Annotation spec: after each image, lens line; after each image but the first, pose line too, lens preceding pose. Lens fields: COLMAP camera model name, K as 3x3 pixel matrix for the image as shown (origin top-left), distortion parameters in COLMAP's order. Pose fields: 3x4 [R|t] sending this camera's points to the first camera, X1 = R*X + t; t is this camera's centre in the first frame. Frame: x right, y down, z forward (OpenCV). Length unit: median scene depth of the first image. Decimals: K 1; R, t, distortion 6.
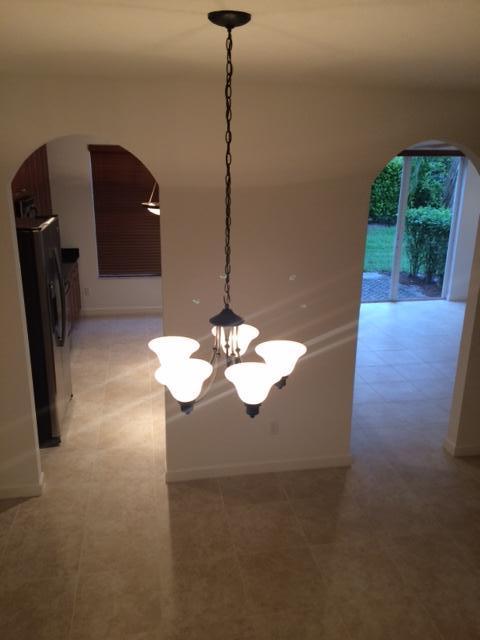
lens RADIAL K [[536.7, 0, 240.0], [0, 536.7, 320.0], [0, 0, 1]] dist [0.101488, -0.151628]
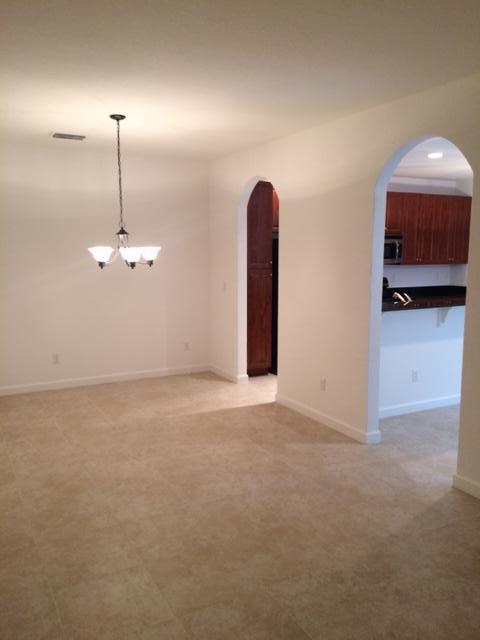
lens RADIAL K [[536.7, 0, 240.0], [0, 536.7, 320.0], [0, 0, 1]] dist [0.101488, -0.151628]
pose [[0.306447, 0.112673, -0.945196, 1.512300], [-0.280713, 0.959507, 0.023367, 0.101847], [0.909555, 0.258168, 0.325667, 0.484291]]
